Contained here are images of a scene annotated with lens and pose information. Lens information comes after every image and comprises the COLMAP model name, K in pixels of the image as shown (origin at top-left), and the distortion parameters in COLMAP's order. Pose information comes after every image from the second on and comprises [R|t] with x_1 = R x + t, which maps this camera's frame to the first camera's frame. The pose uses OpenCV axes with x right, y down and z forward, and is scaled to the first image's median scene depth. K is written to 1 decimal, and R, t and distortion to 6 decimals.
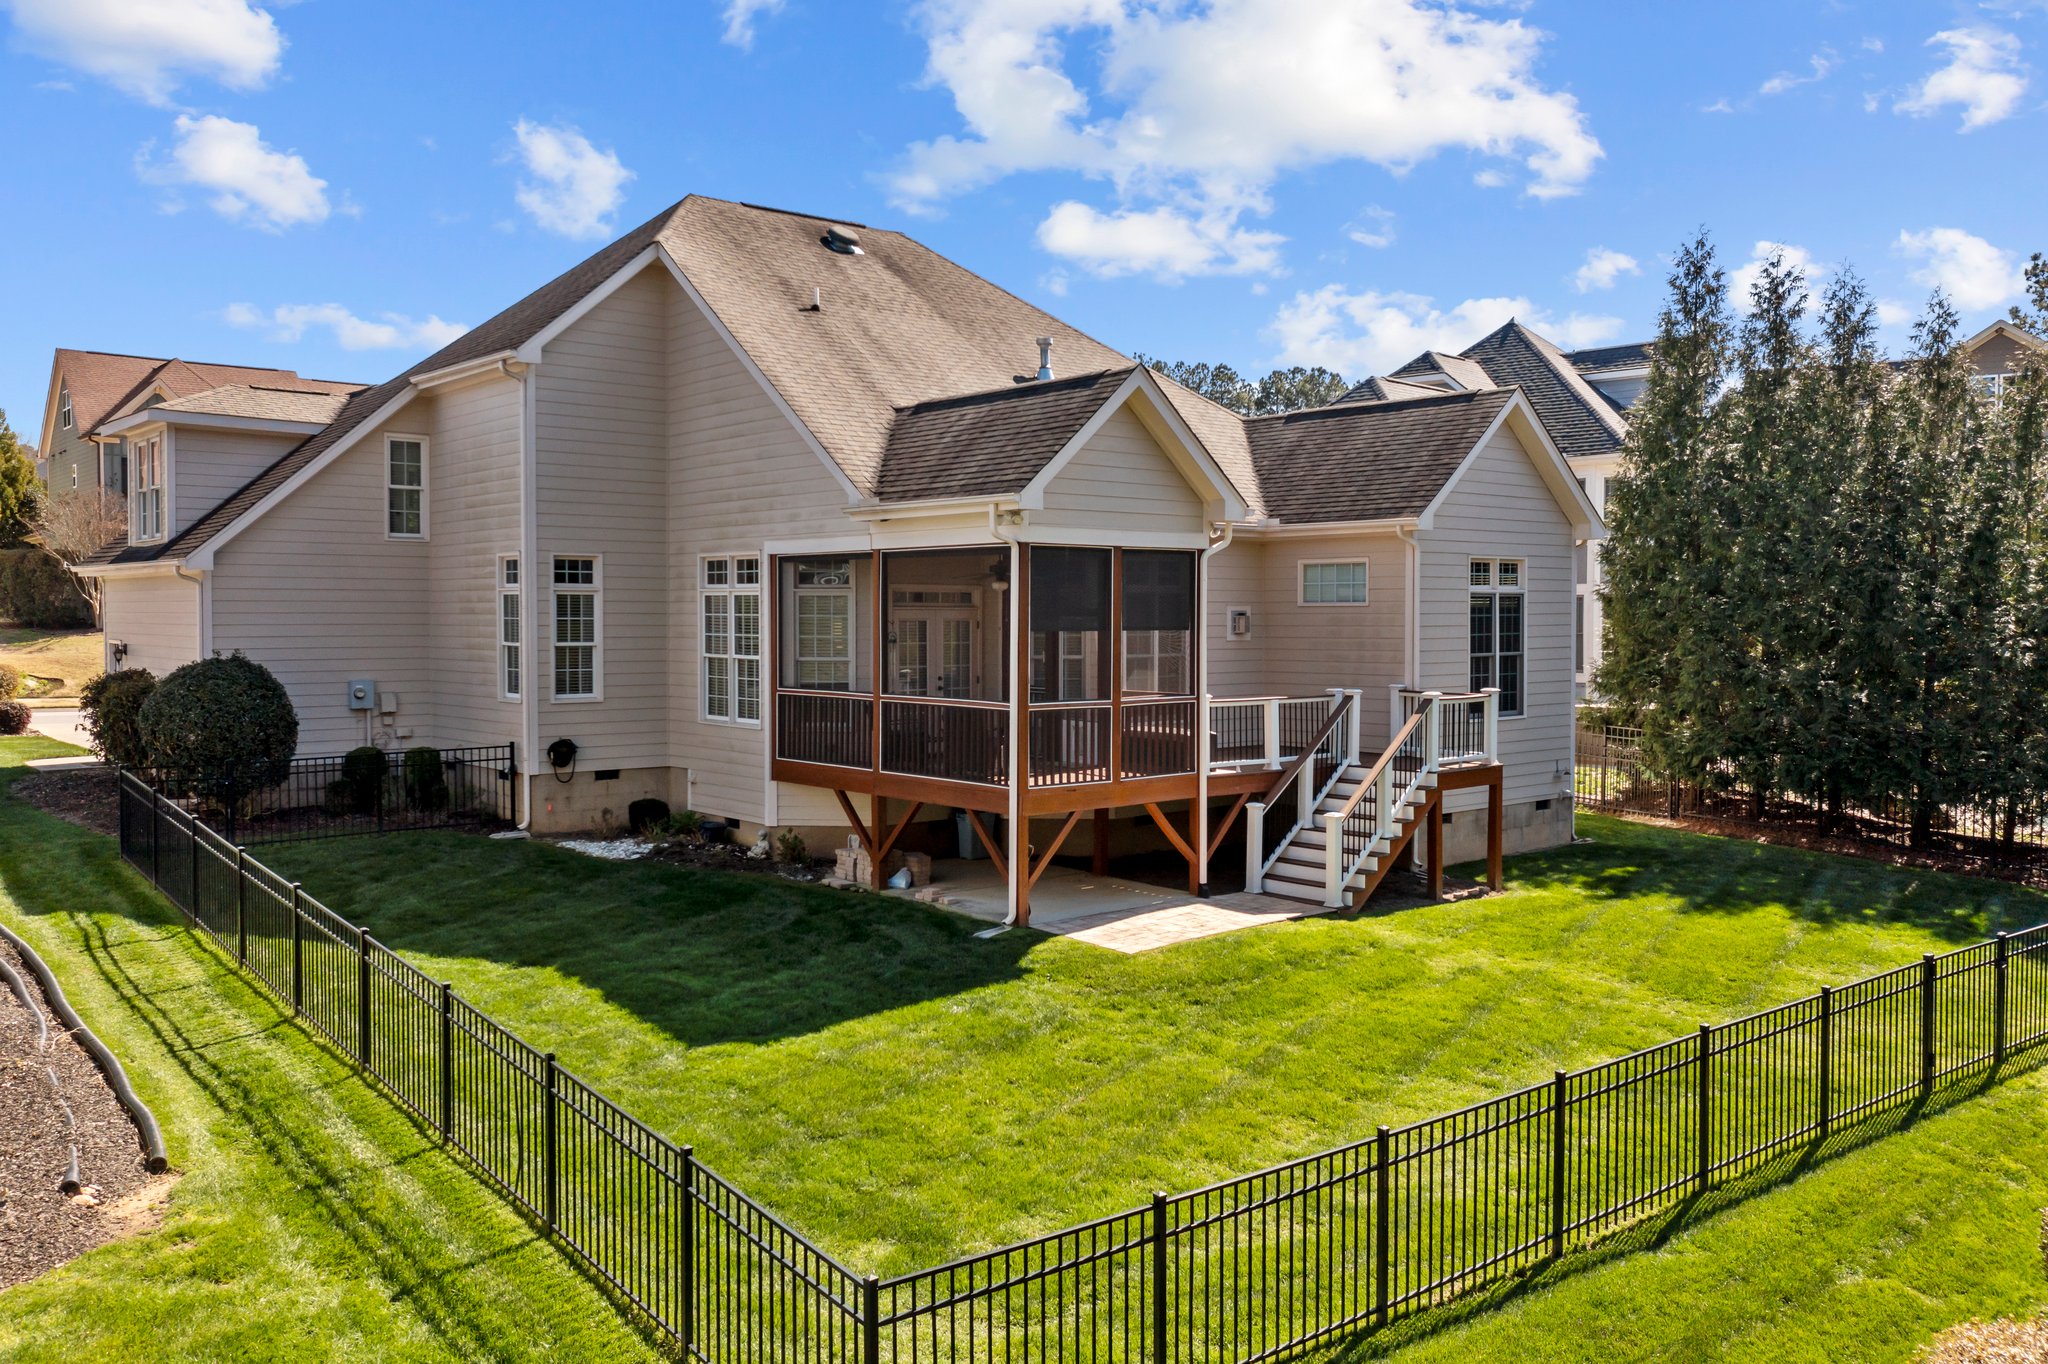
lens RADIAL K [[1641.2, 0, 1024.0], [0, 1641.2, 682.0], [0, 0, 1]] dist [-0.007326, 0.000860]
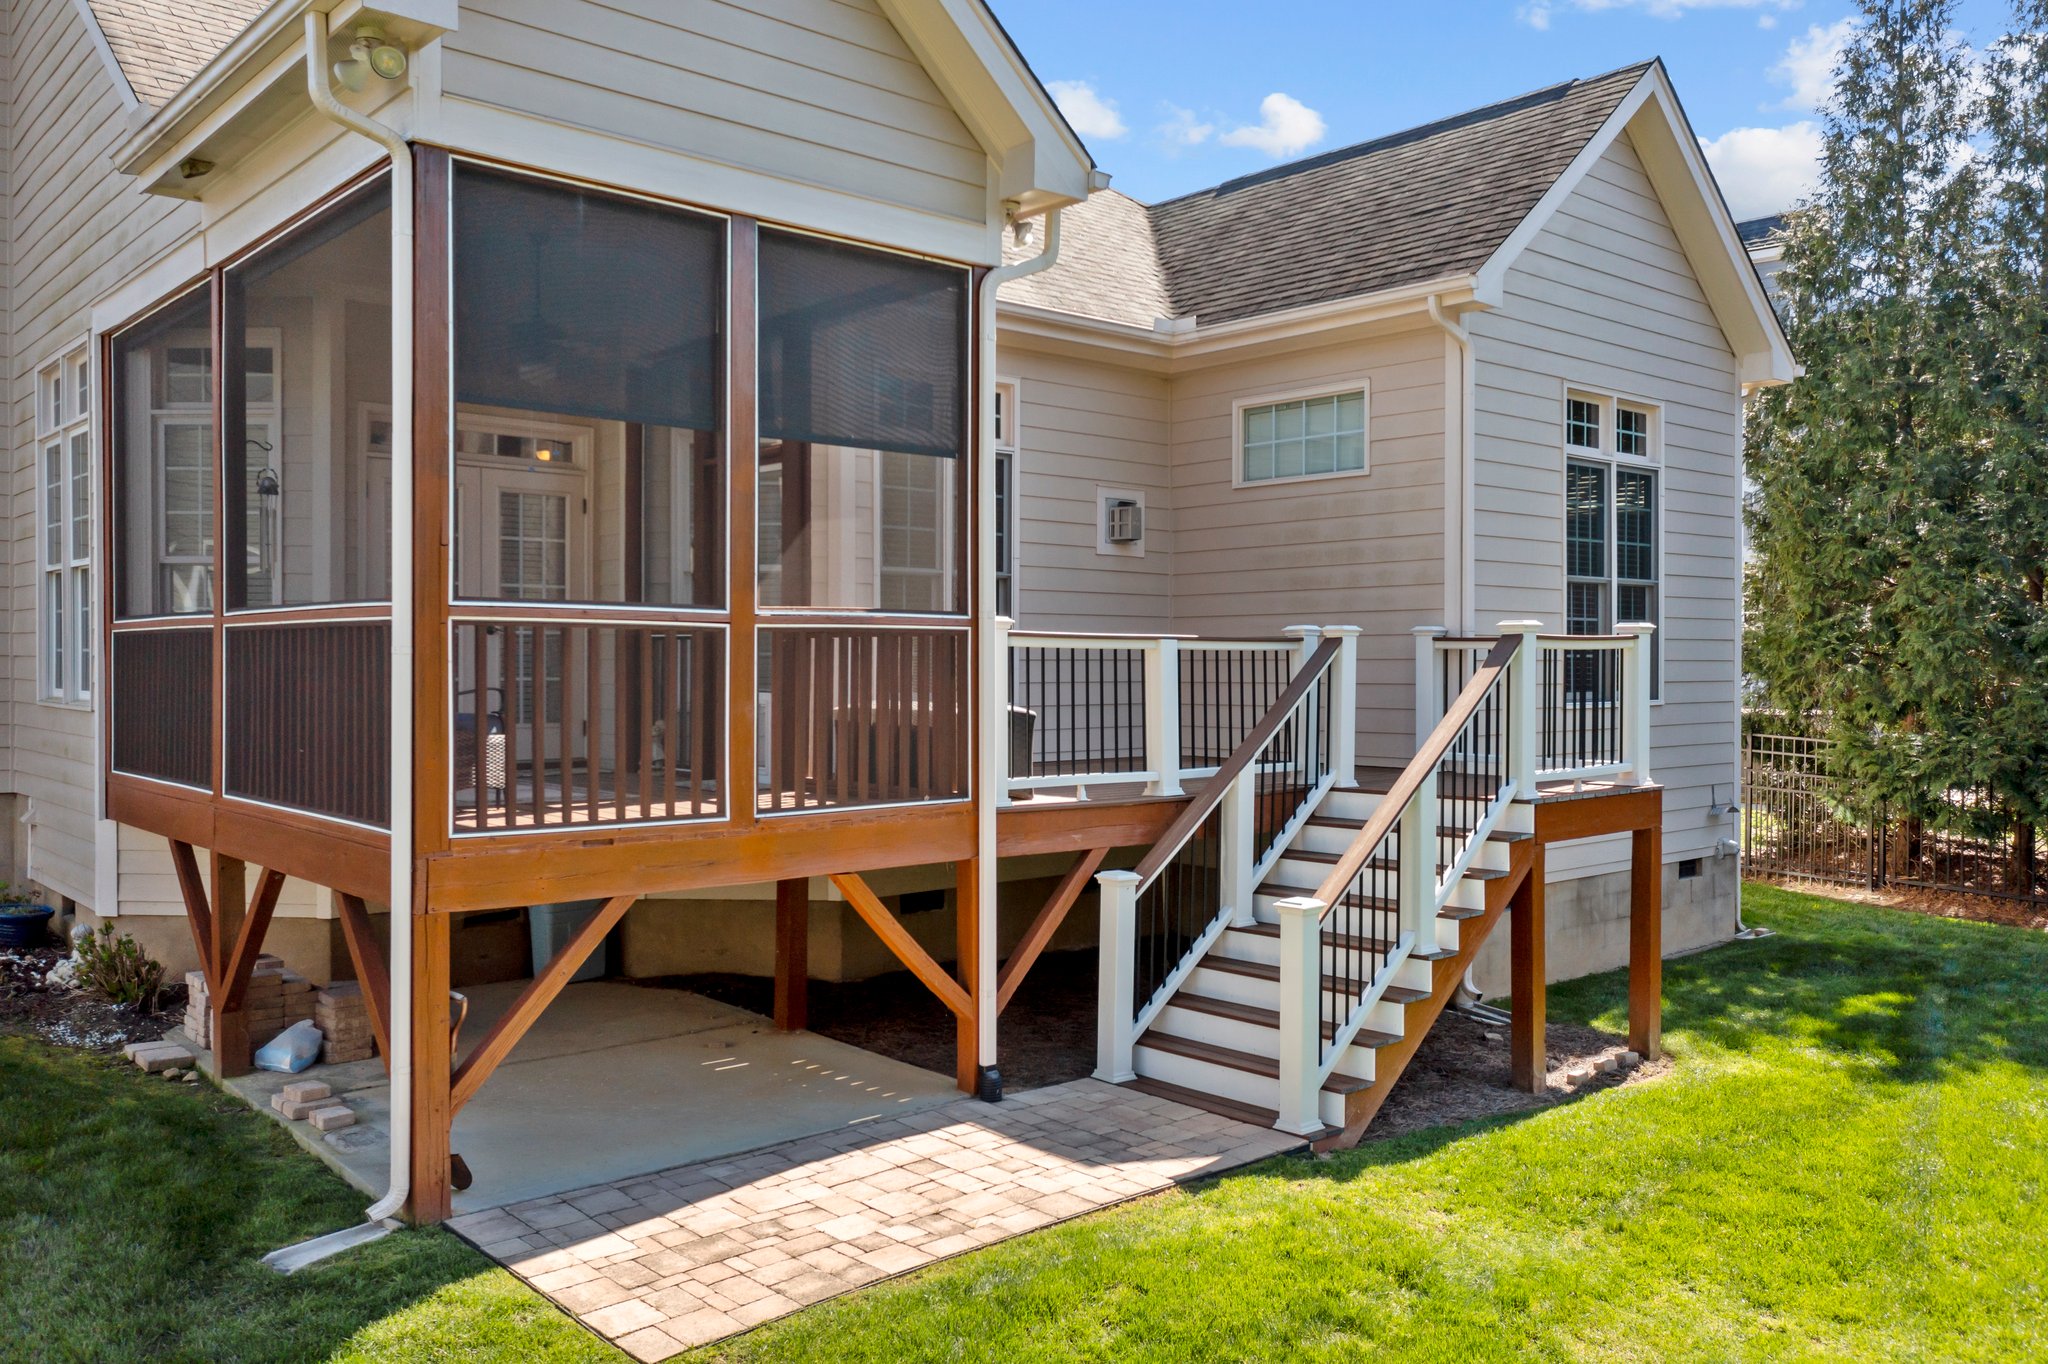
lens RADIAL K [[1641.2, 0, 1024.0], [0, 1641.2, 682.0], [0, 0, 1]] dist [-0.007326, 0.000860]
pose [[0.999887, 0.002634, 0.014834, 0.107062], [-0.002202, 0.999575, -0.029071, 0.035693], [-0.014904, 0.029035, 0.999467, 0.554386]]
